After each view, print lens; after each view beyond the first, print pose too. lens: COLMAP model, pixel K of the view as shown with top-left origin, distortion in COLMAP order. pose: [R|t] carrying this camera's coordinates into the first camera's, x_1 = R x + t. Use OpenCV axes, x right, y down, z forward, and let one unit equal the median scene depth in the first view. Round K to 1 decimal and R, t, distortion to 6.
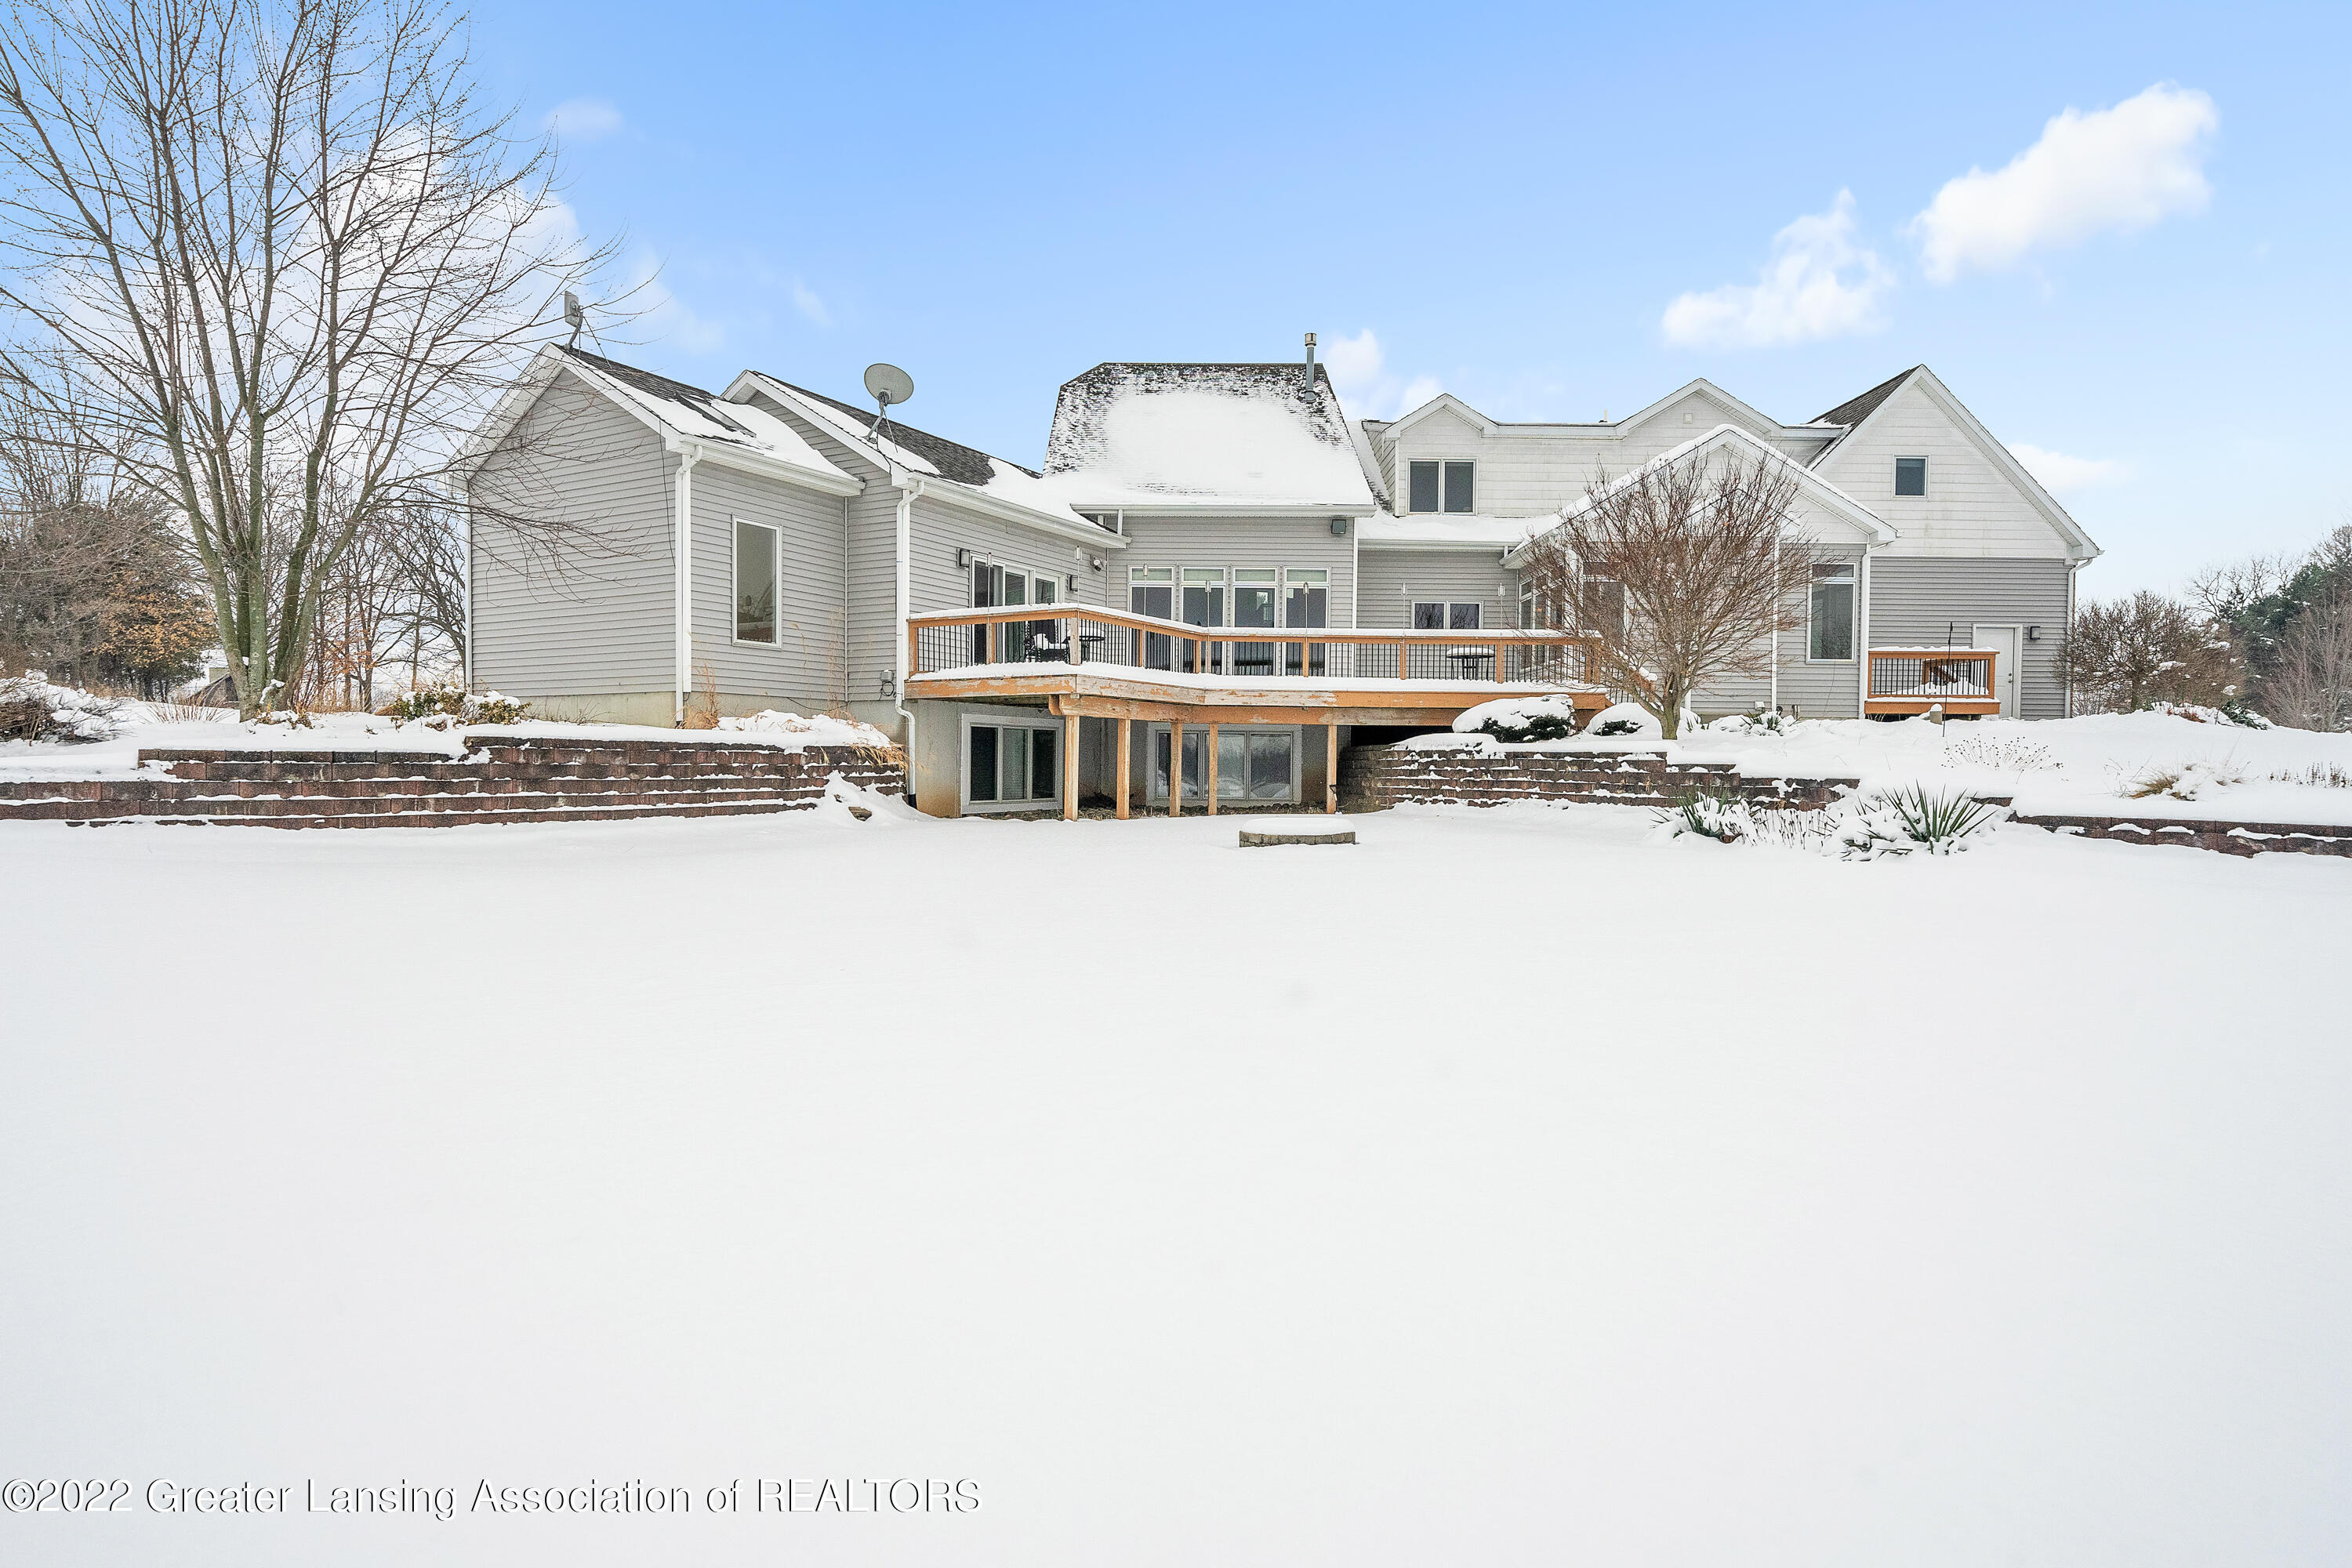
lens RADIAL K [[1280.4, 0, 1176.6], [0, 1280.4, 786.9], [0, 0, 1]] dist [-0.001761, -0.000145]
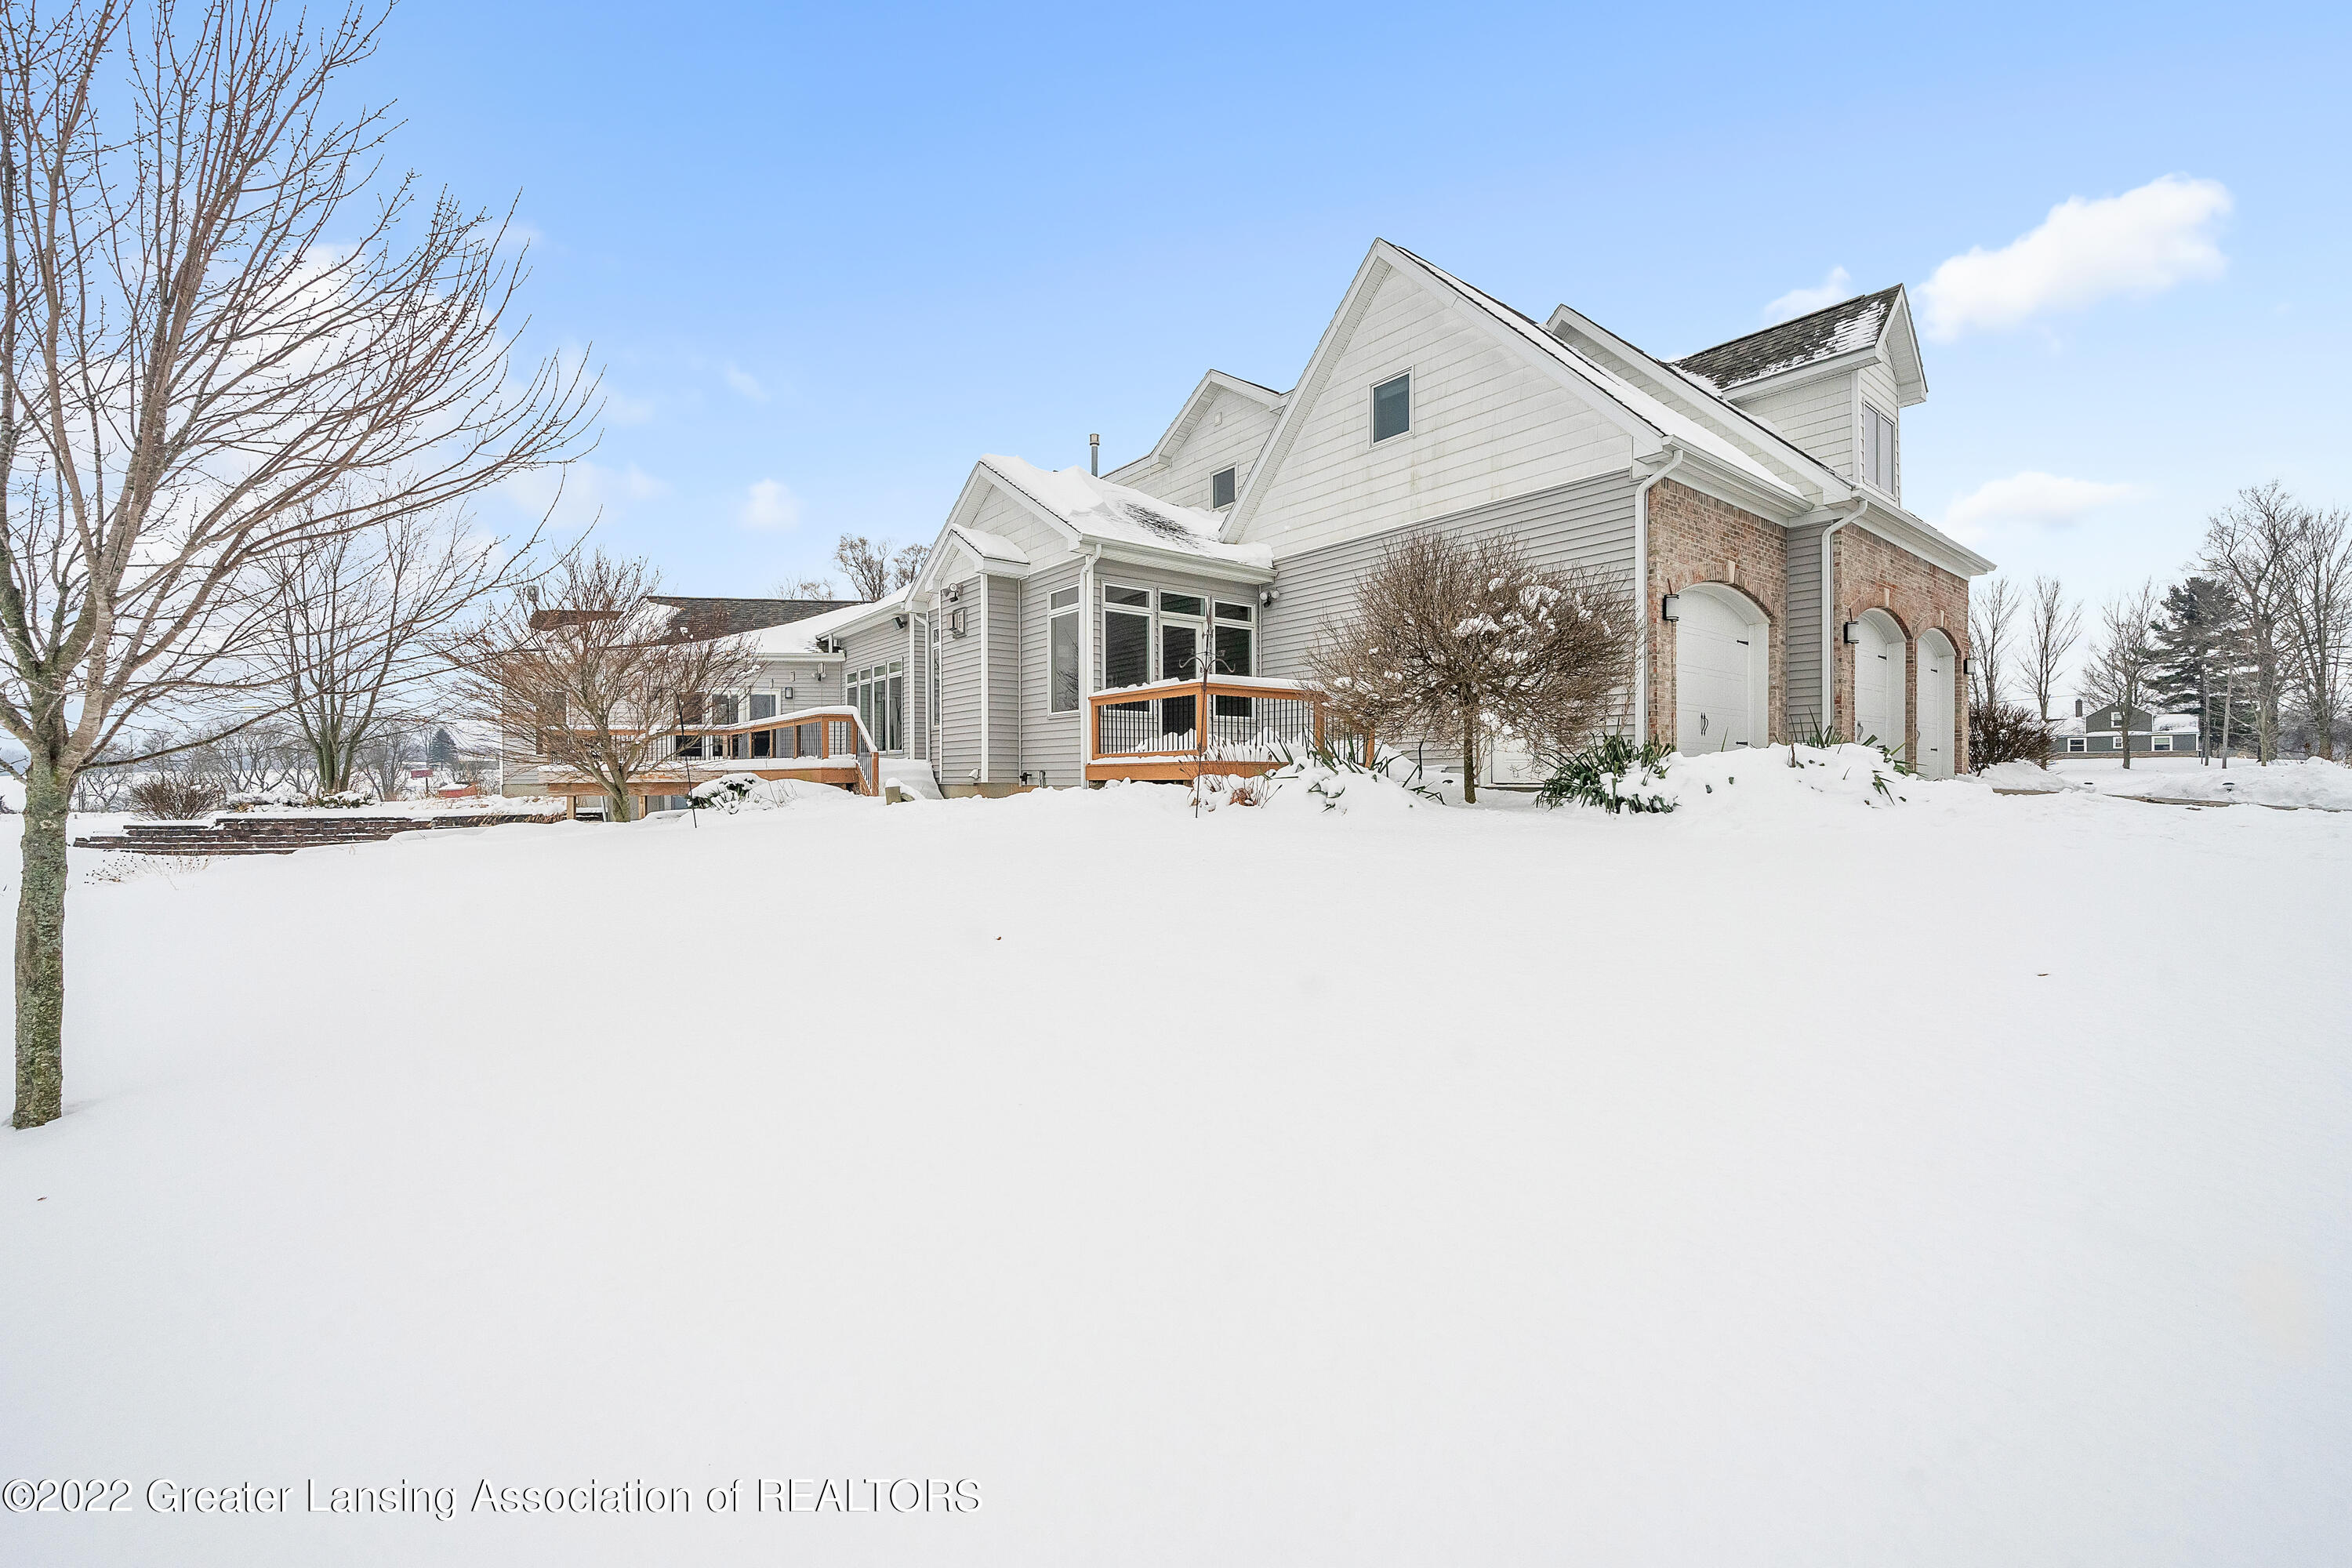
lens RADIAL K [[909.6, 0, 1176.5], [0, 909.6, 783.8], [0, 0, 1]] dist [0.000405, 0.000024]
pose [[0.616704, -0.001177, -0.787194, 0.876508], [-0.000269, 0.999999, -0.001706, -0.046668], [0.787195, 0.001264, 0.616703, 0.620927]]
